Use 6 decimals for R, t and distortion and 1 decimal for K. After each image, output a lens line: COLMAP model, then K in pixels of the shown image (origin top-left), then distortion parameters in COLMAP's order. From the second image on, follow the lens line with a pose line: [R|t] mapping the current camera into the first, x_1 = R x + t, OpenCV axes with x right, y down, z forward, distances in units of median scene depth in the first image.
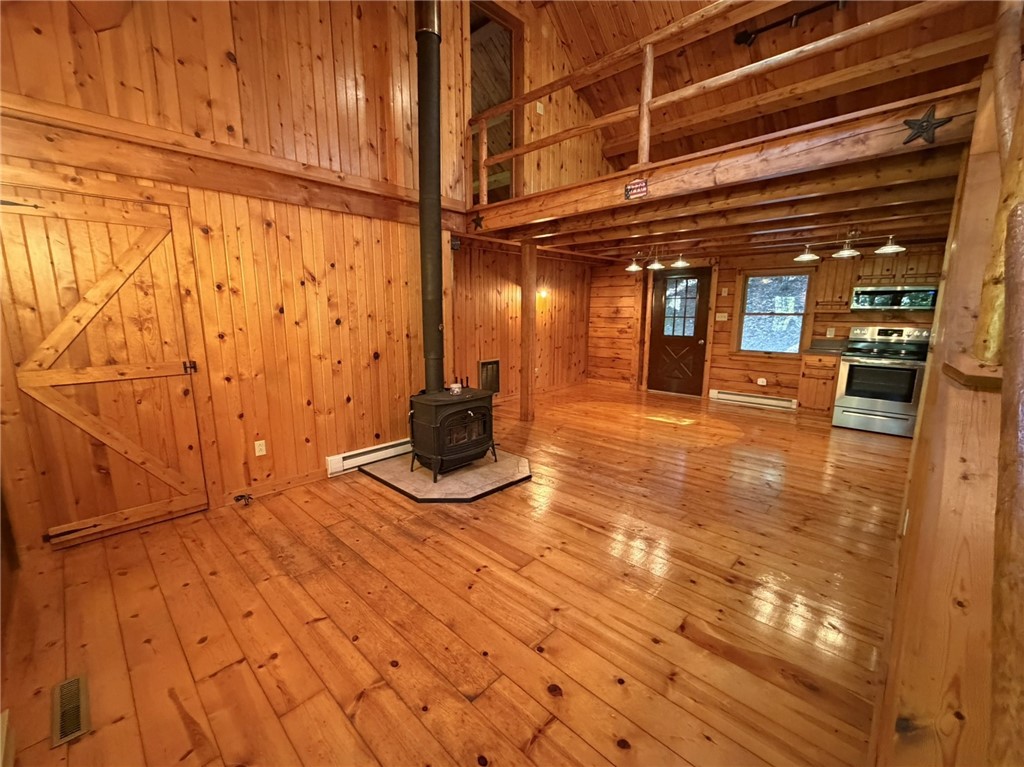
lens RADIAL K [[426.7, 0, 506.3], [0, 426.7, 385.4], [0, 0, 1]] dist [-0.000287, 0.000096]
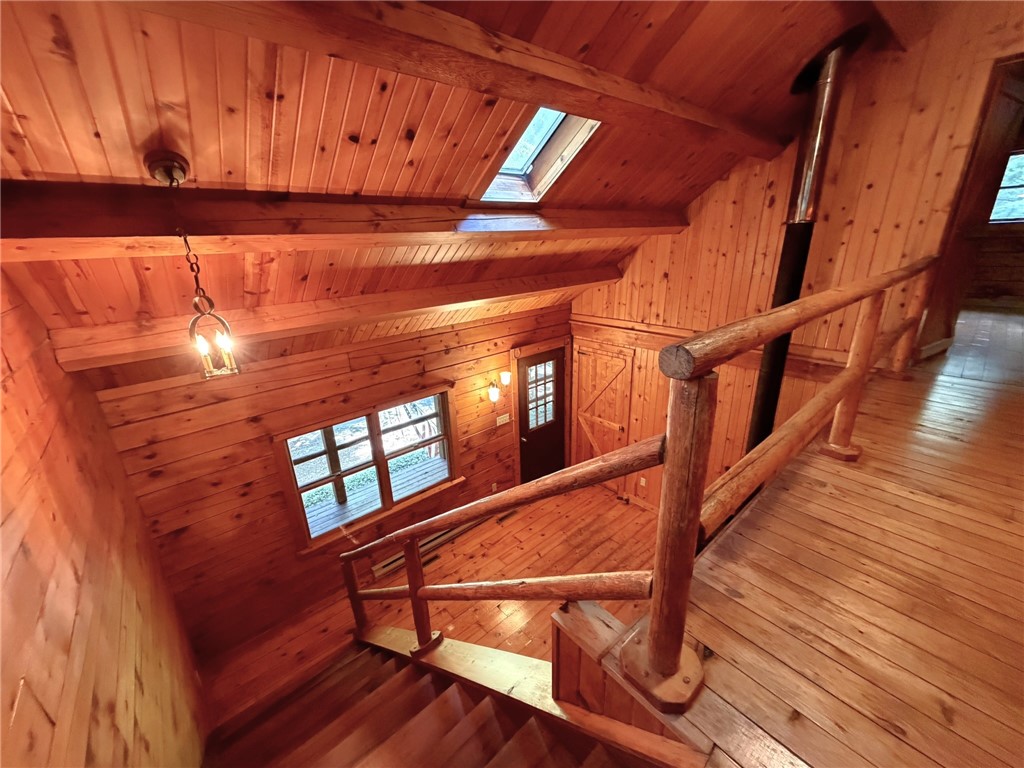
lens RADIAL K [[409.6, 0, 508.2], [0, 409.6, 385.8], [0, 0, 1]] dist [0.001190, 0.000292]
pose [[-0.087656, 0.335097, -0.938097, 1.041966], [-0.139431, 0.928324, 0.344635, -0.818644], [0.986345, 0.161009, -0.034650, 0.504338]]
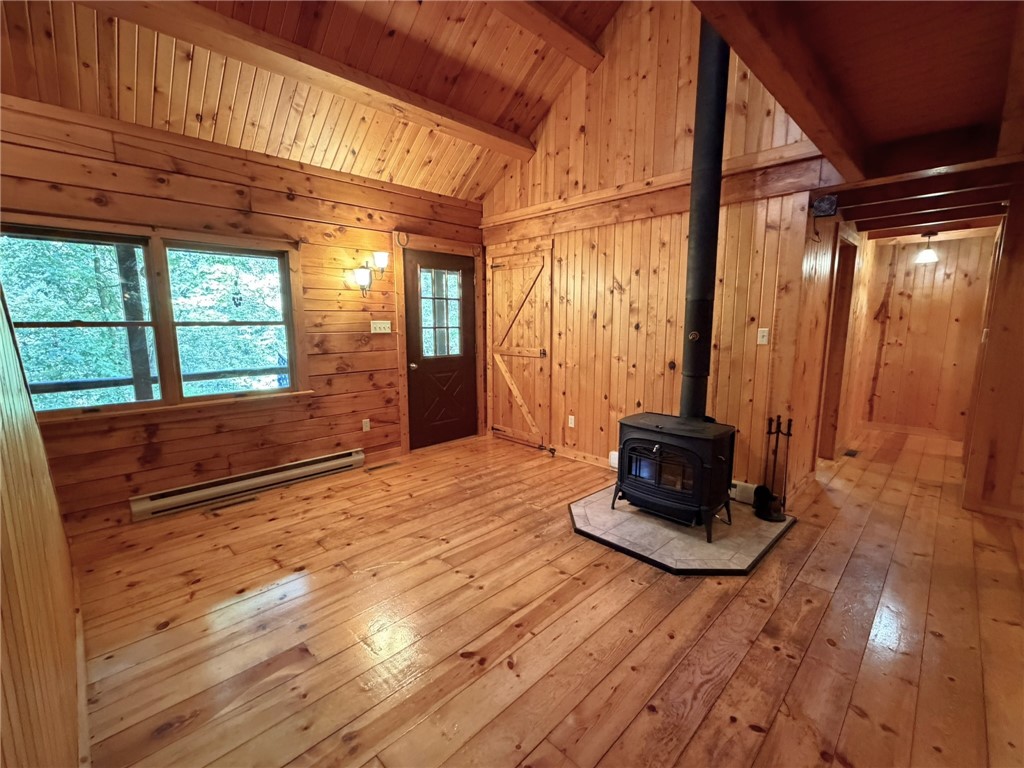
lens RADIAL K [[443.9, 0, 511.2], [0, 443.9, 386.7], [0, 0, 1]] dist [-0.000541, -0.000213]
pose [[-0.017483, 0.146192, -0.989102, 0.850215], [-0.173942, 0.973723, 0.146994, -0.139619], [0.984601, 0.174616, 0.008405, 0.890307]]
